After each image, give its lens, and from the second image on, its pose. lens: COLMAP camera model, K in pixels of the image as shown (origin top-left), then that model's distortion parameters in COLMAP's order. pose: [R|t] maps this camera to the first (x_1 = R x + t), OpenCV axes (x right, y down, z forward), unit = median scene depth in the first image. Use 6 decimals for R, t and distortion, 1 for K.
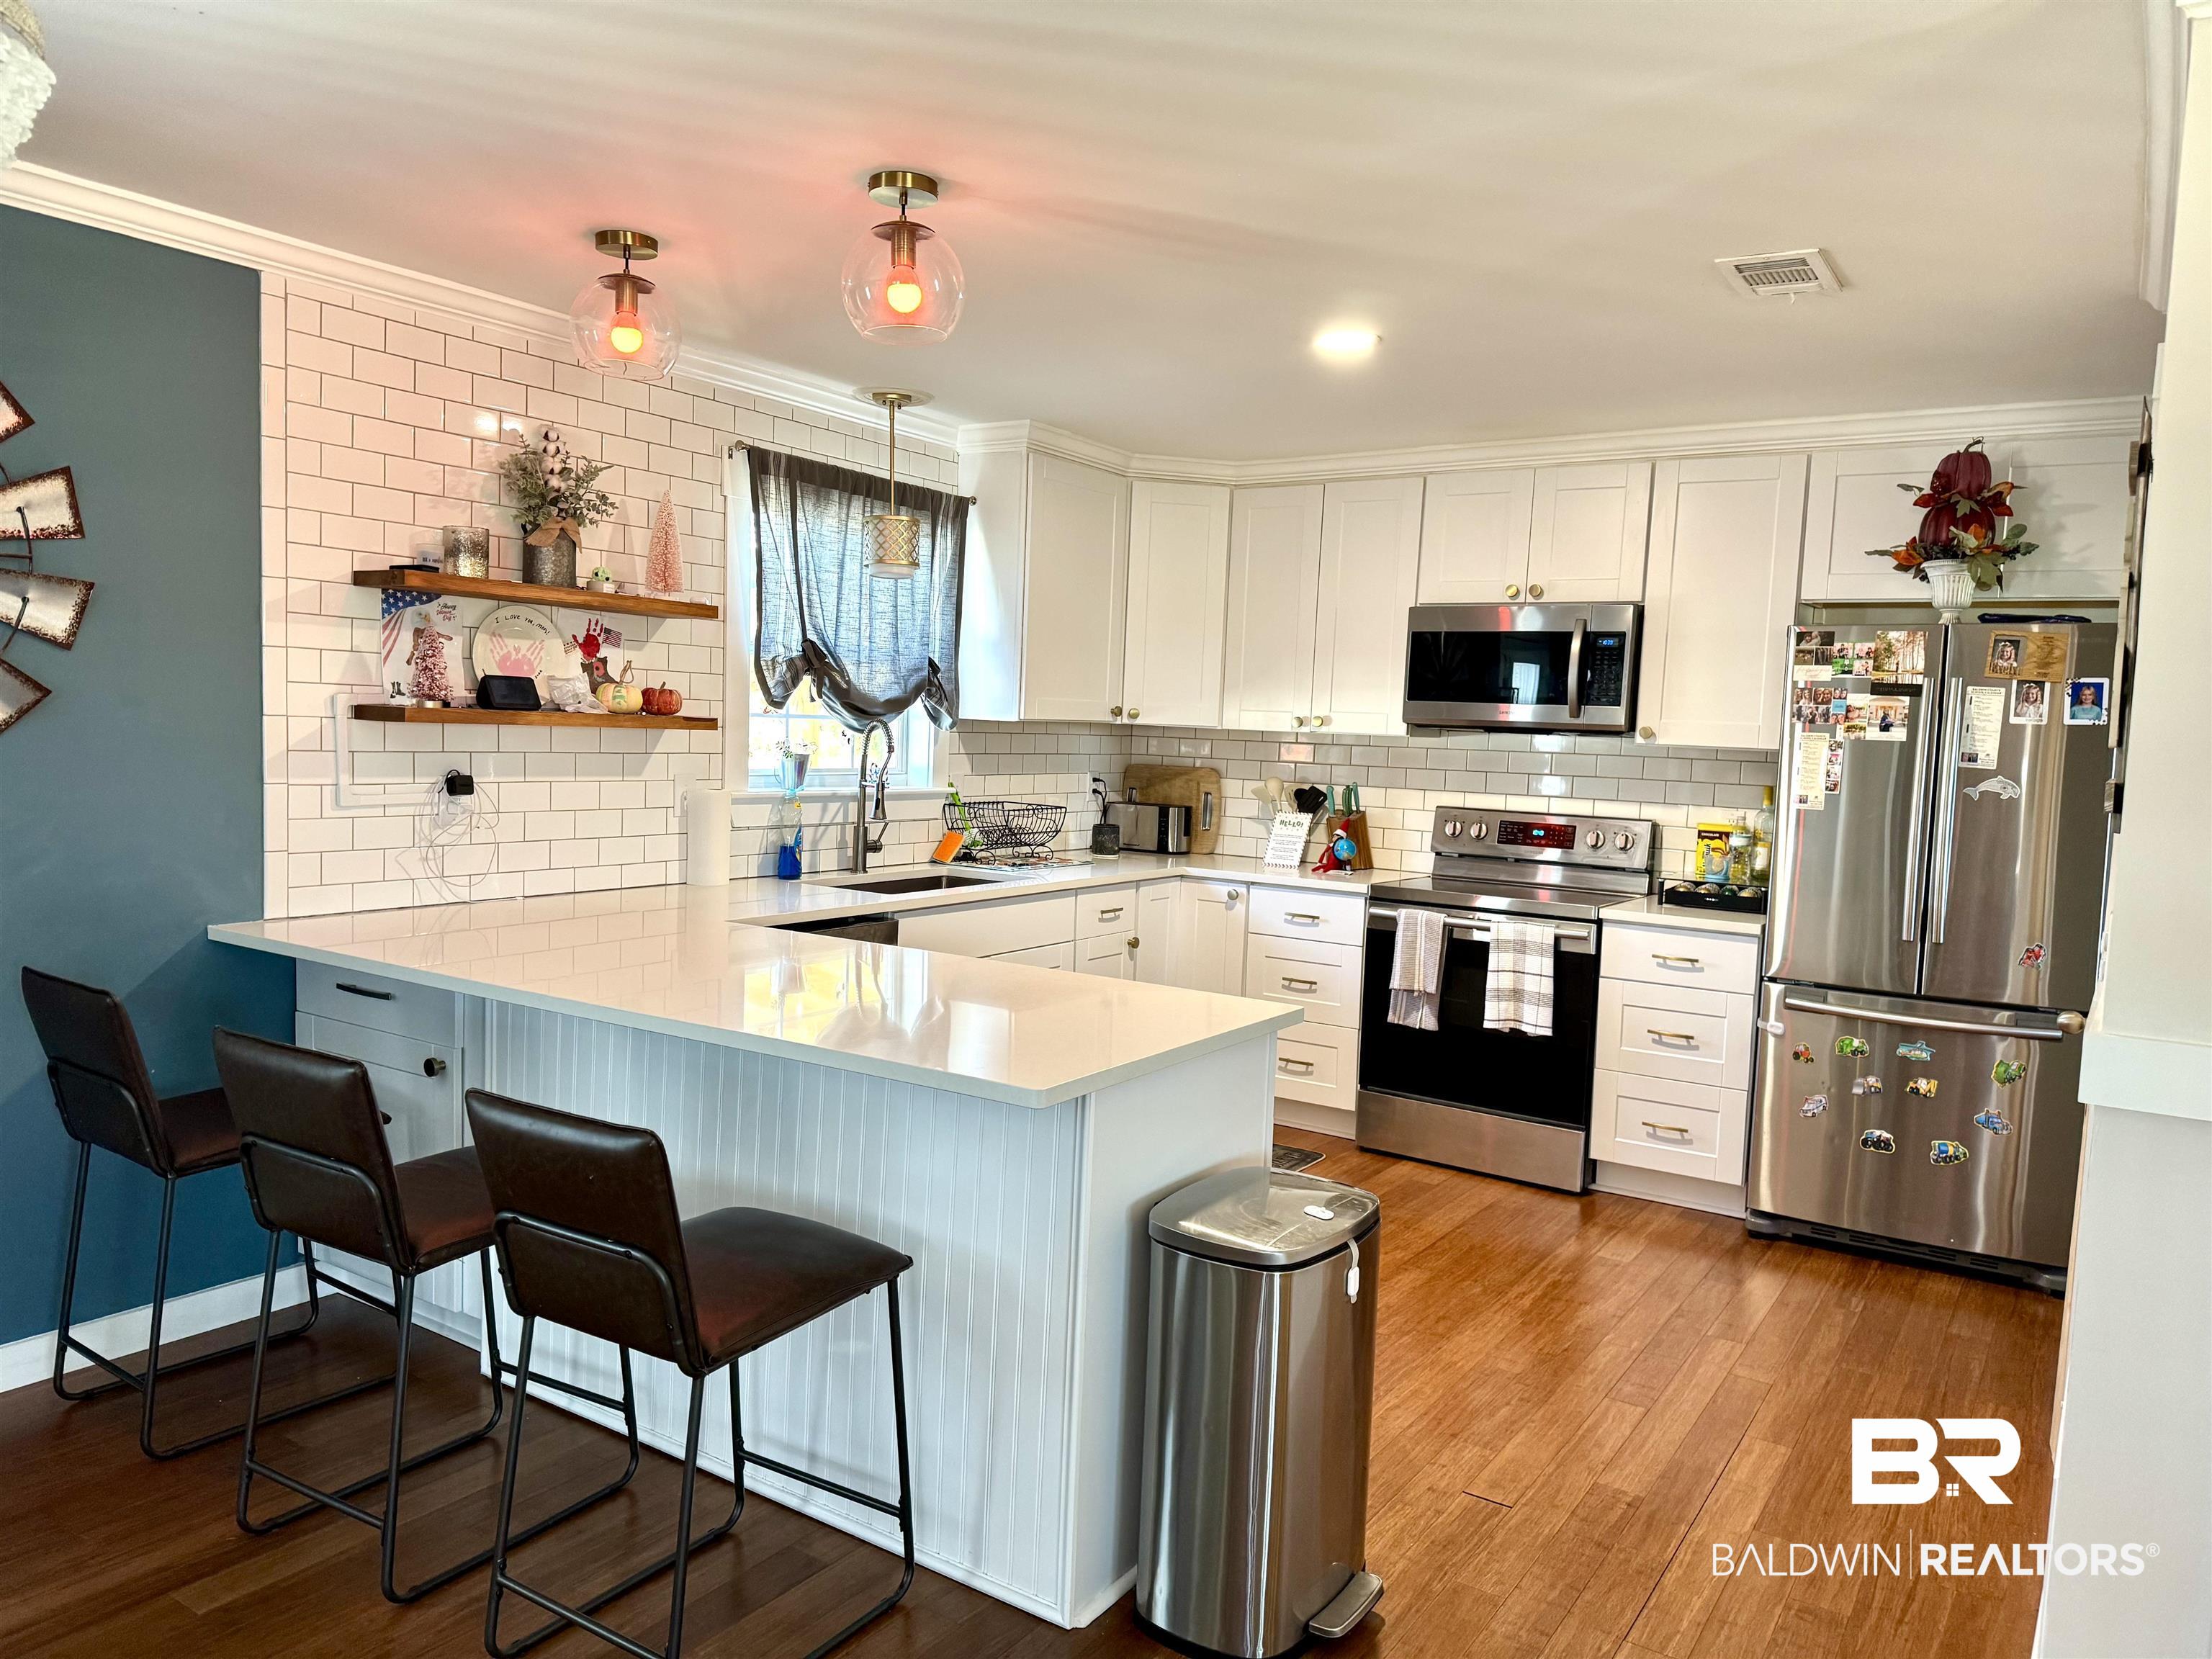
lens RADIAL K [[1541.9, 0, 1091.8], [0, 1541.9, 833.6], [0, 0, 1]] dist [0.081353, -0.132426]
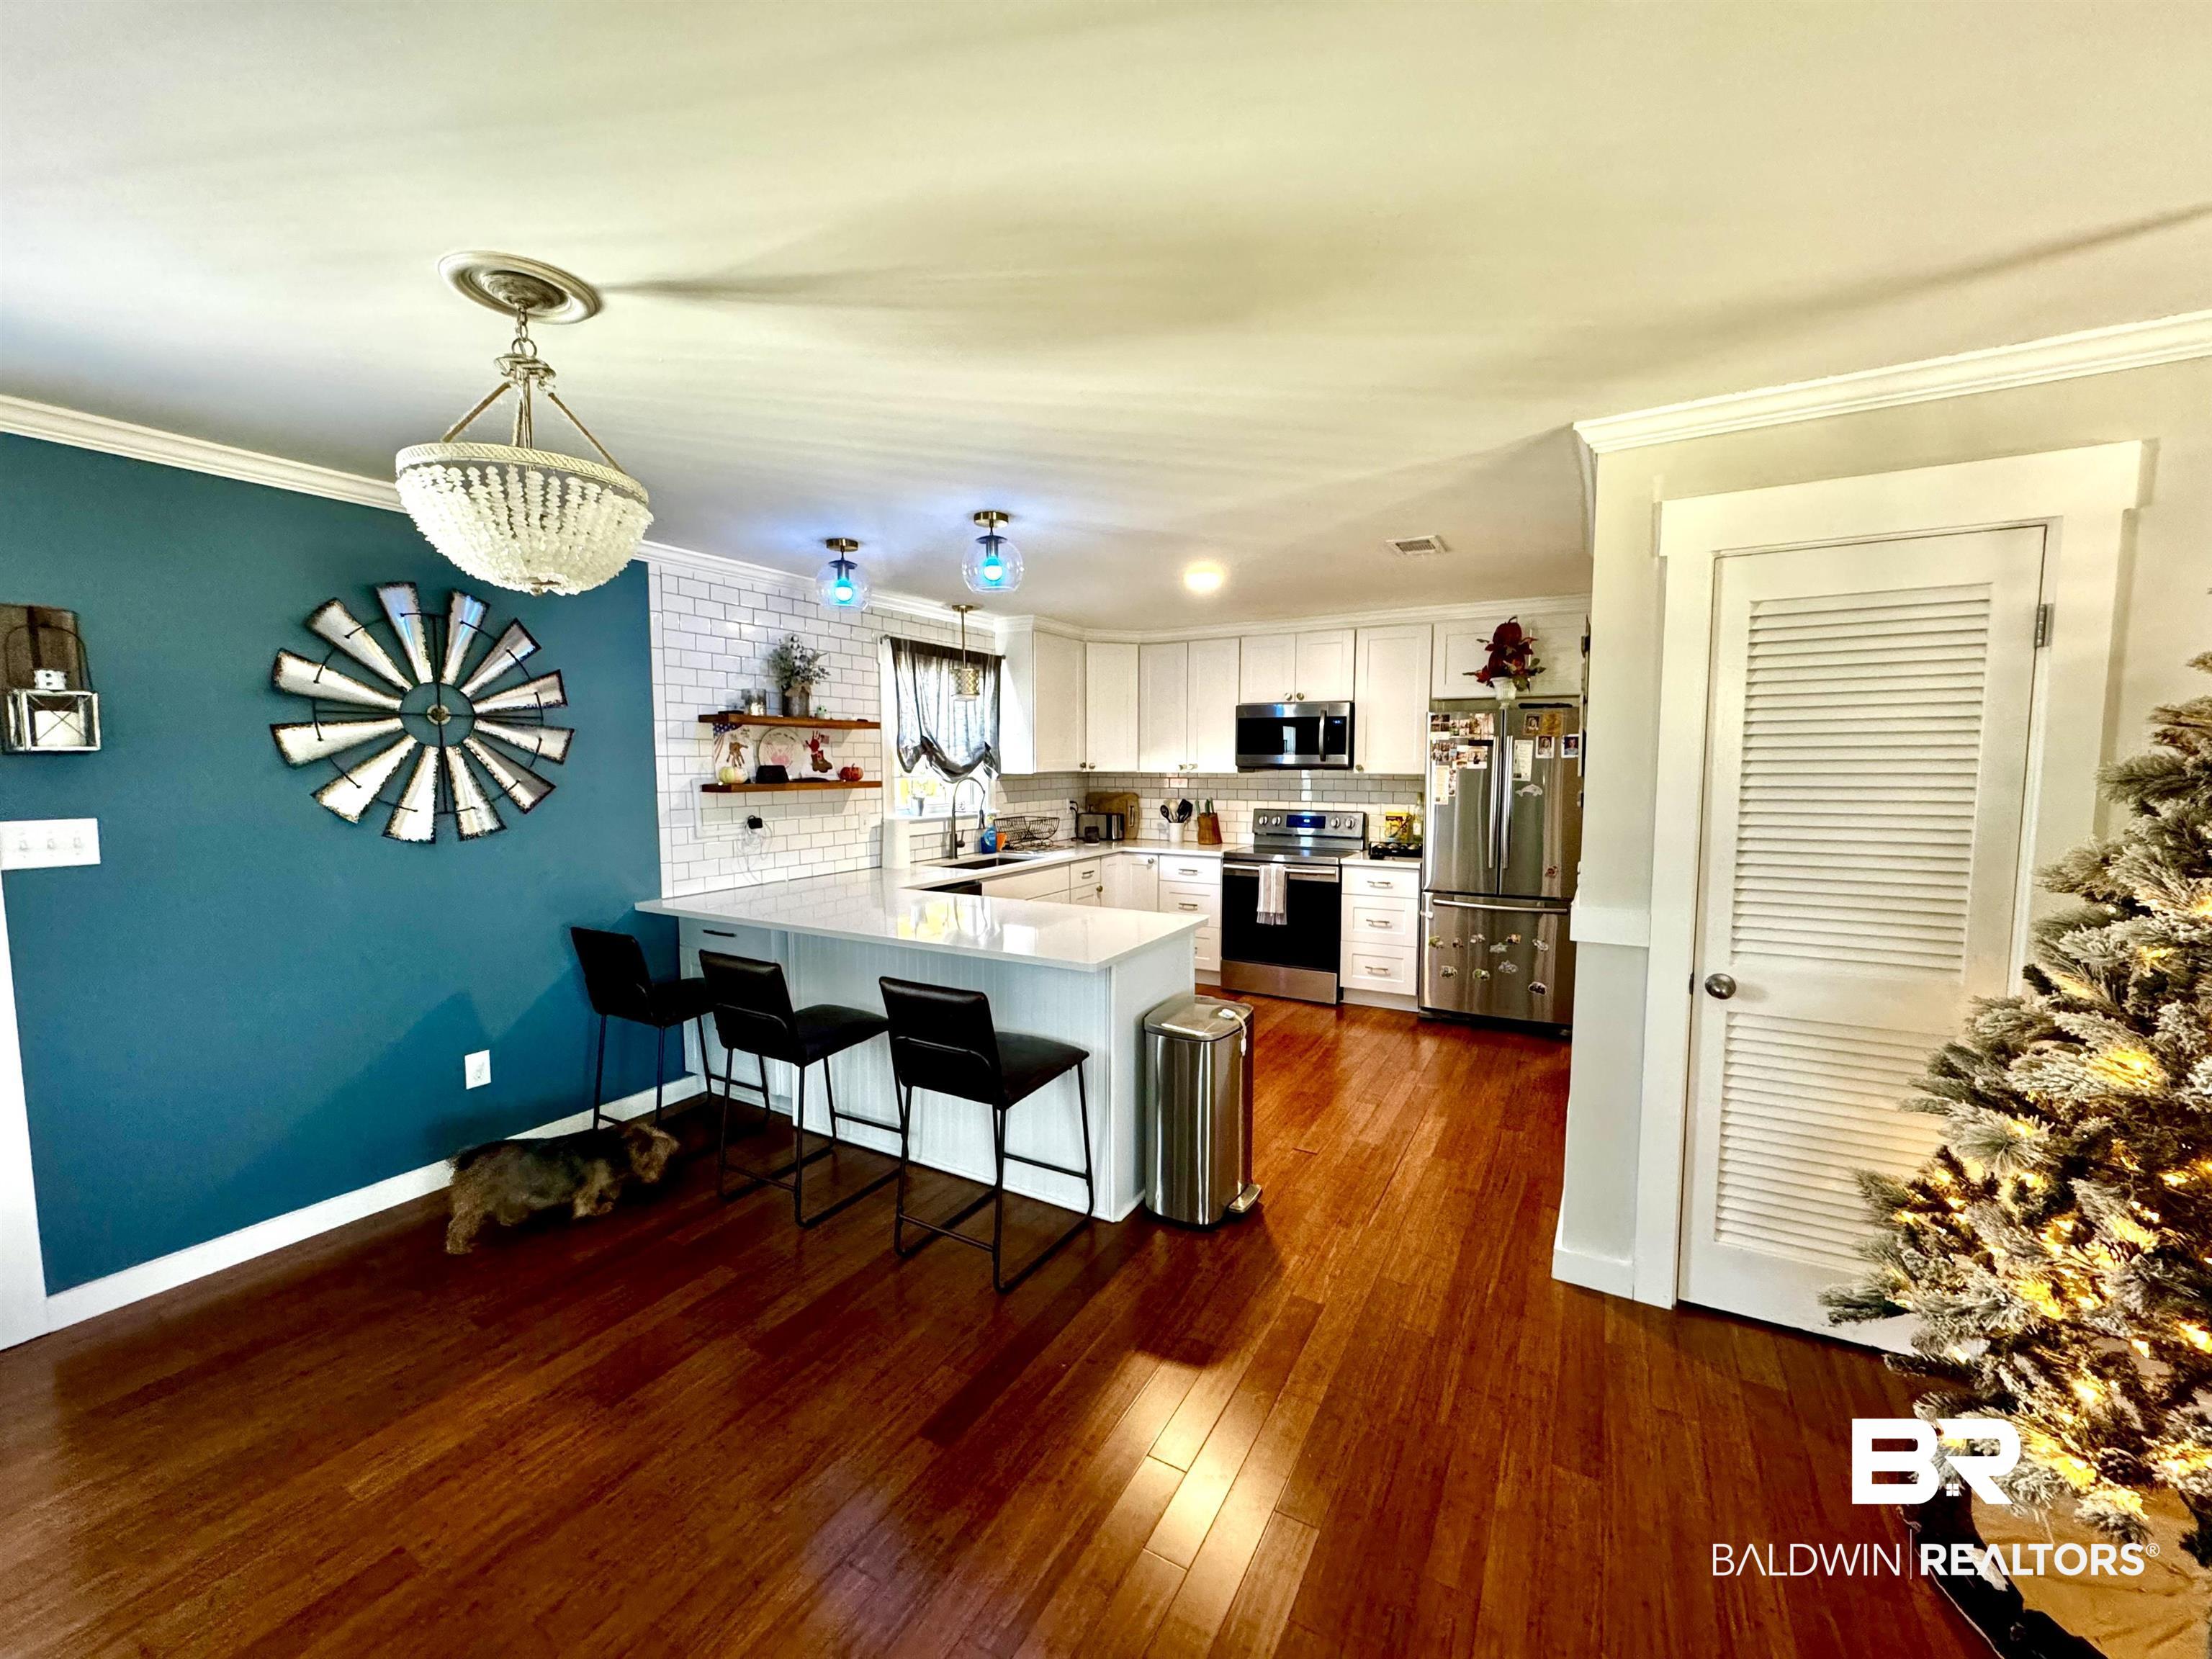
lens RADIAL K [[879.9, 0, 1096.2], [0, 879.9, 828.3], [0, 0, 1]] dist [-0.018648, 0.000048]
pose [[0.997150, -0.045026, 0.060537, -0.046984], [0.044809, 0.998983, 0.004943, -0.010167], [-0.060698, -0.002217, 0.998154, -0.088005]]
